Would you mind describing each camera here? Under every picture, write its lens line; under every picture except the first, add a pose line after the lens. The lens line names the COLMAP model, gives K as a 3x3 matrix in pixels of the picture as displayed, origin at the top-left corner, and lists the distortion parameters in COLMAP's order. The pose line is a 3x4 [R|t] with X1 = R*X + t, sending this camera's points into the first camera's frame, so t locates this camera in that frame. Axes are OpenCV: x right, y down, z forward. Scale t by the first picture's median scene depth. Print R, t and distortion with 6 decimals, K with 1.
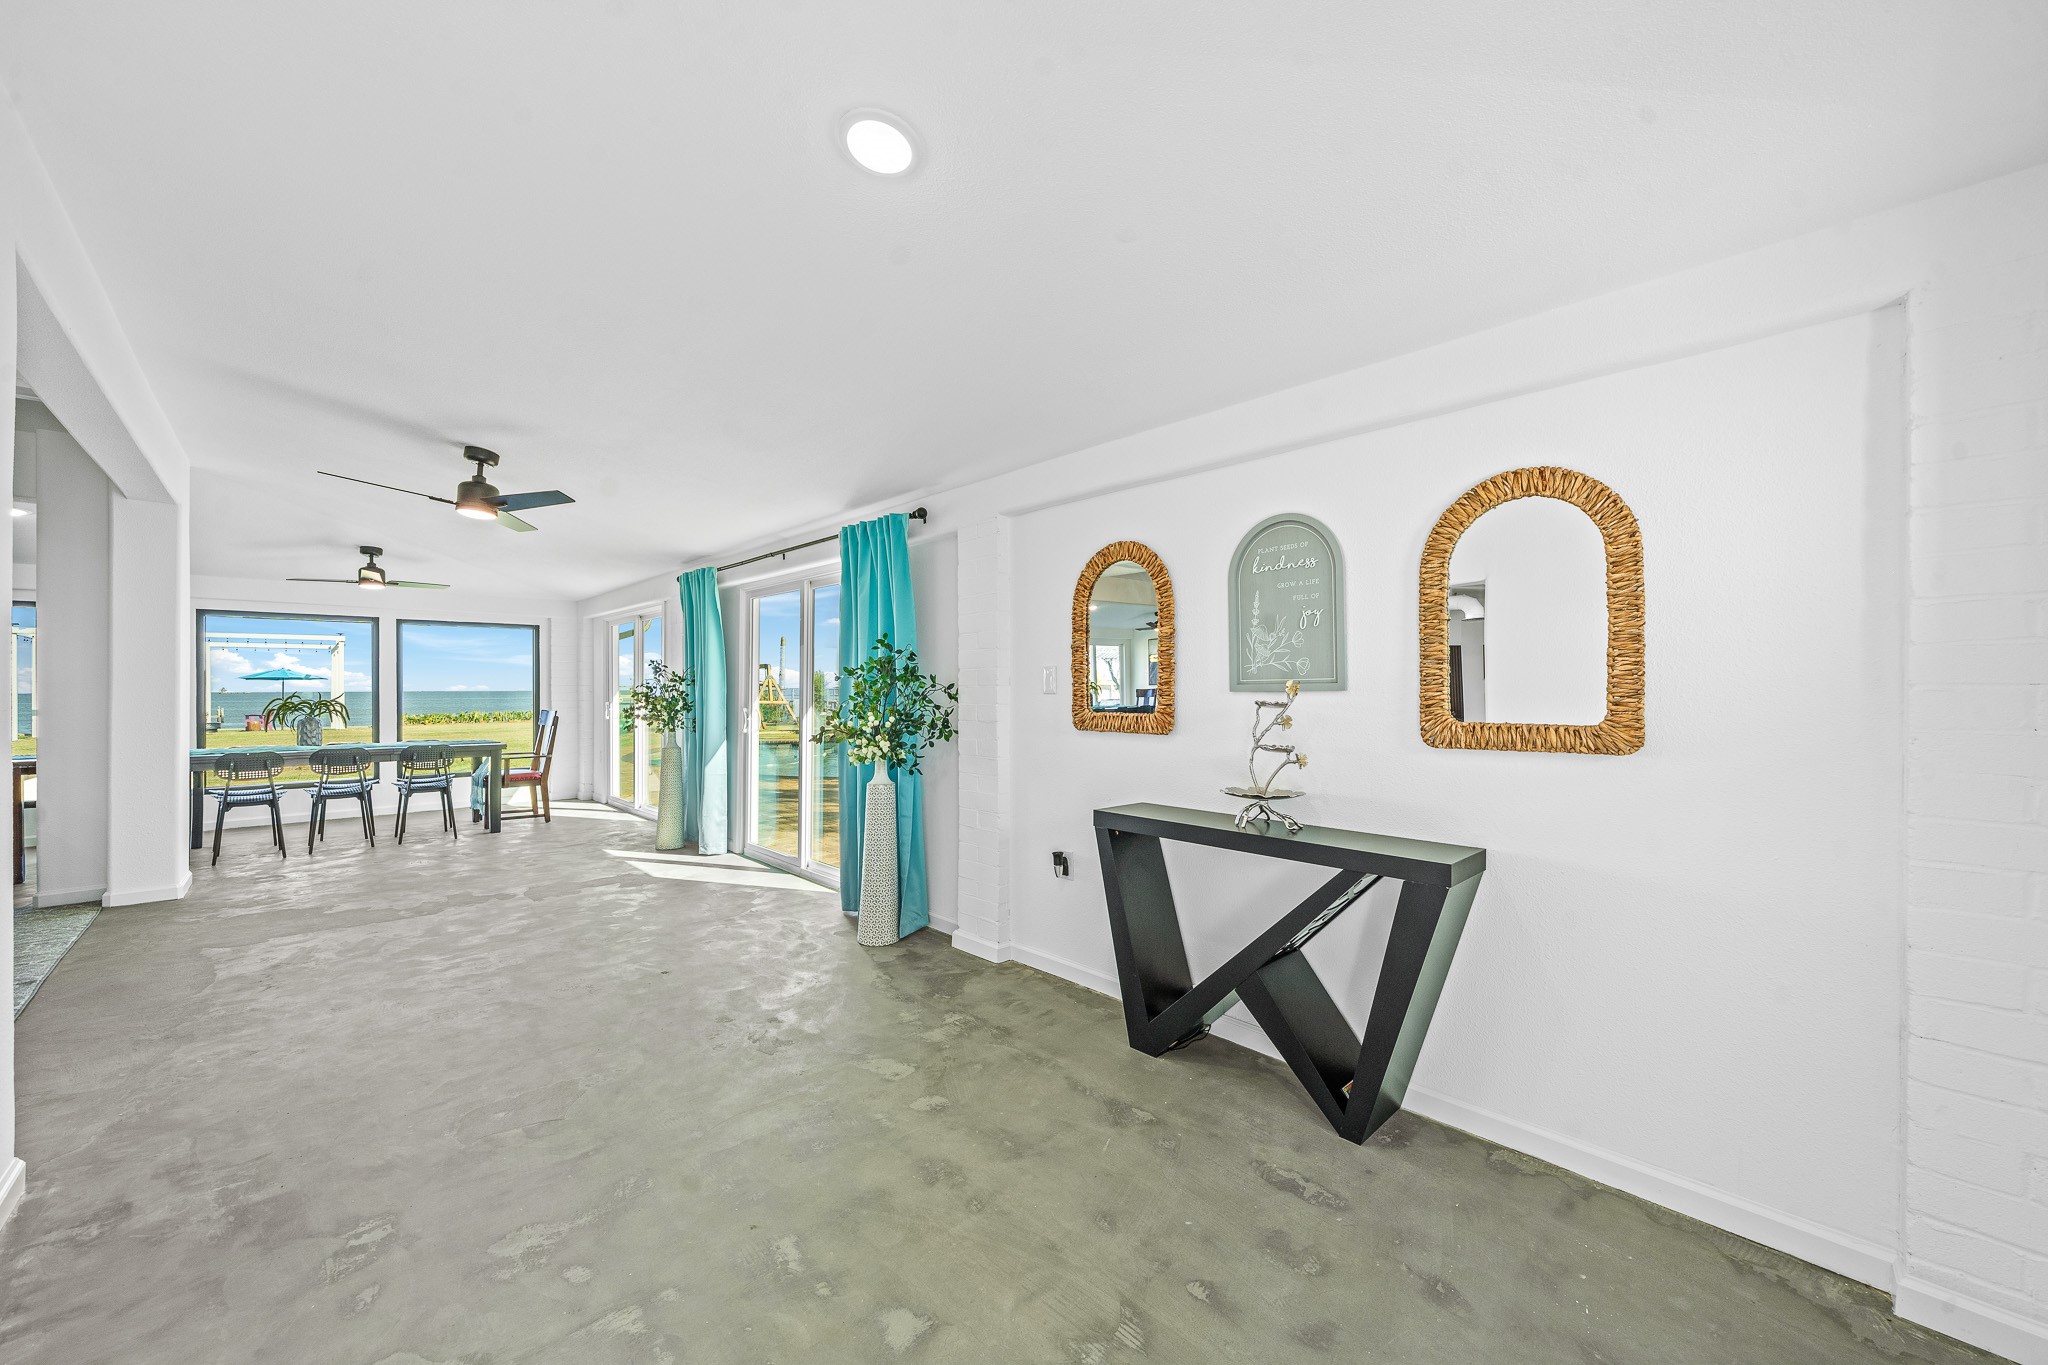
lens RADIAL K [[804.9, 0, 1035.7], [0, 804.9, 679.1], [0, 0, 1]] dist [0.000642, 0.000117]
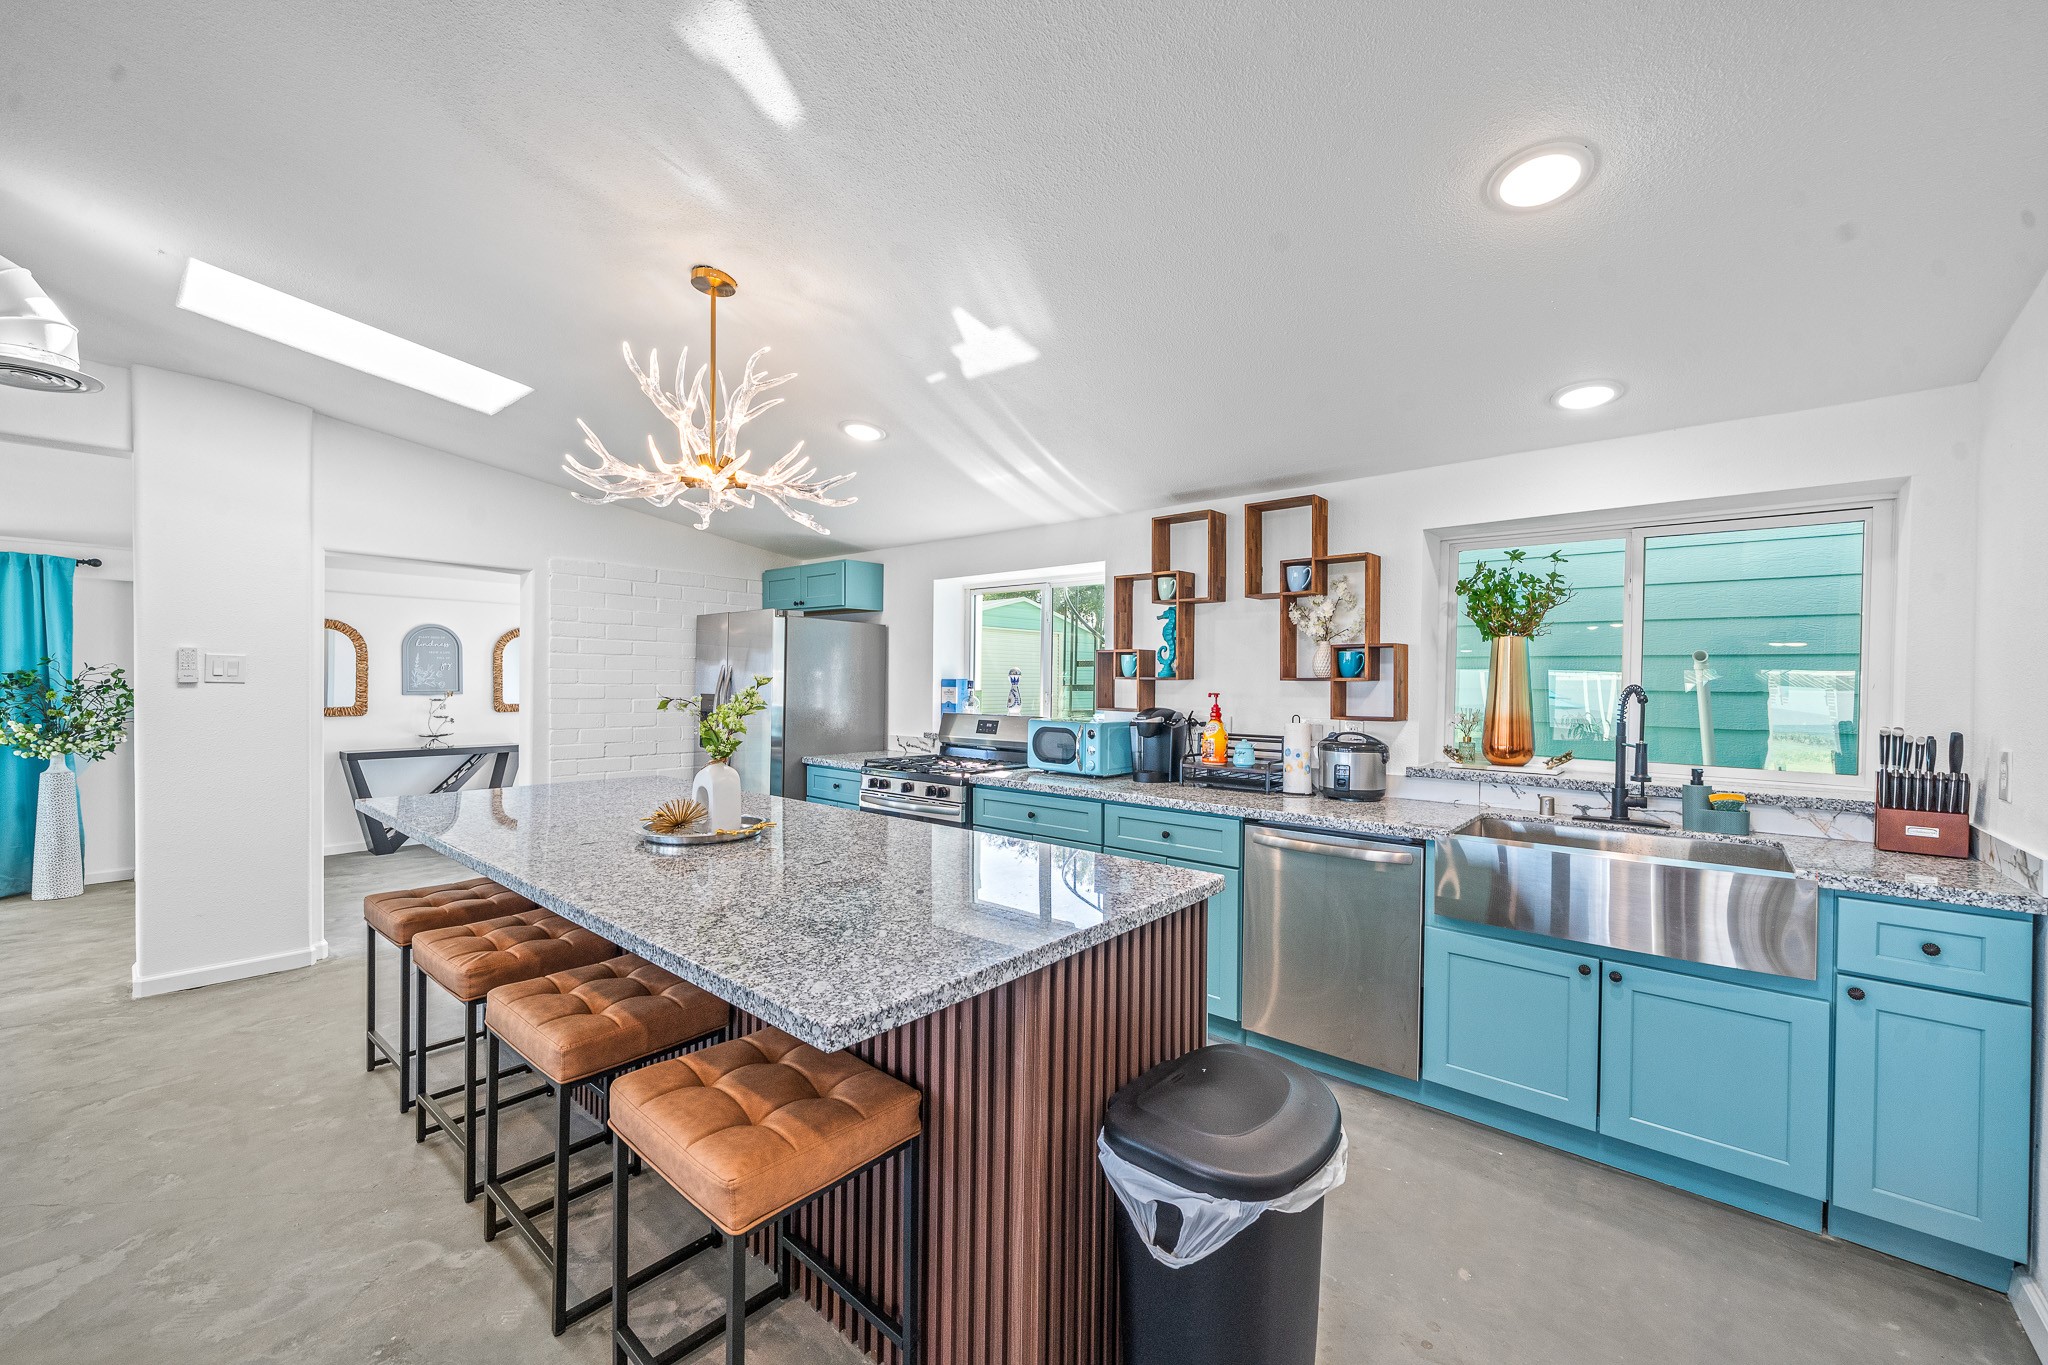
lens RADIAL K [[804.6, 0, 1026.3], [0, 804.6, 688.2], [0, 0, 1]] dist [-0.001759, 0.000006]
pose [[-0.126813, -0.012010, 0.991854, -2.196754], [-0.017114, 0.999804, 0.009918, -0.054084], [-0.991779, -0.015717, -0.126994, -0.472361]]
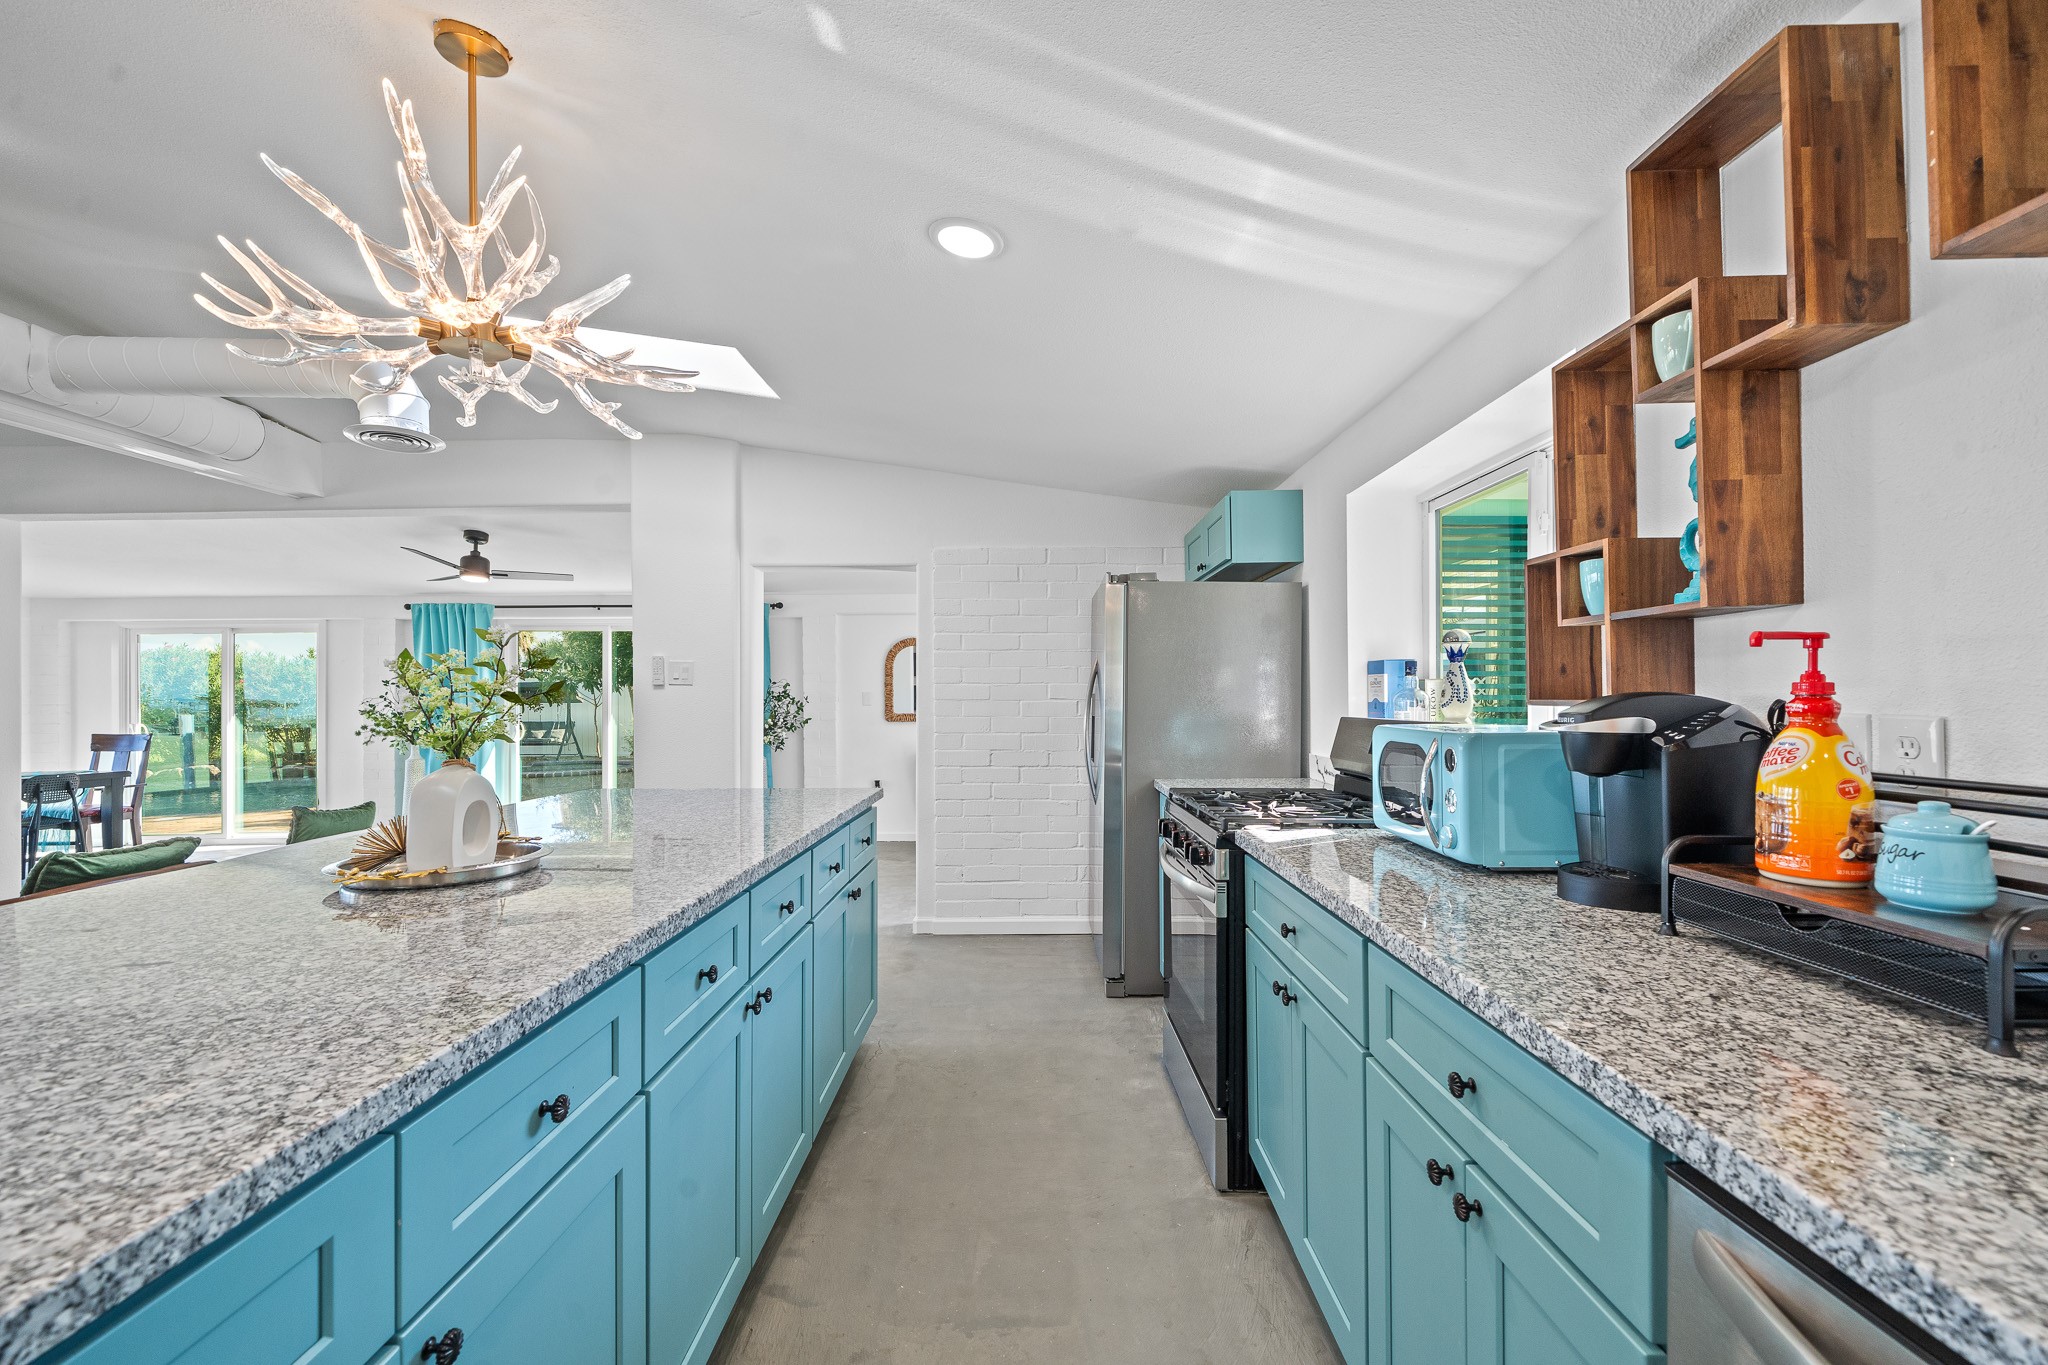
lens RADIAL K [[846.2, 0, 1017.8], [0, 846.2, 690.3], [0, 0, 1]] dist [-0.002360, -0.000334]
pose [[0.677203, 0.003826, 0.735787, -1.556037], [-0.000825, 0.999990, -0.004440, -0.014030], [-0.735796, 0.002400, 0.677199, -0.891980]]
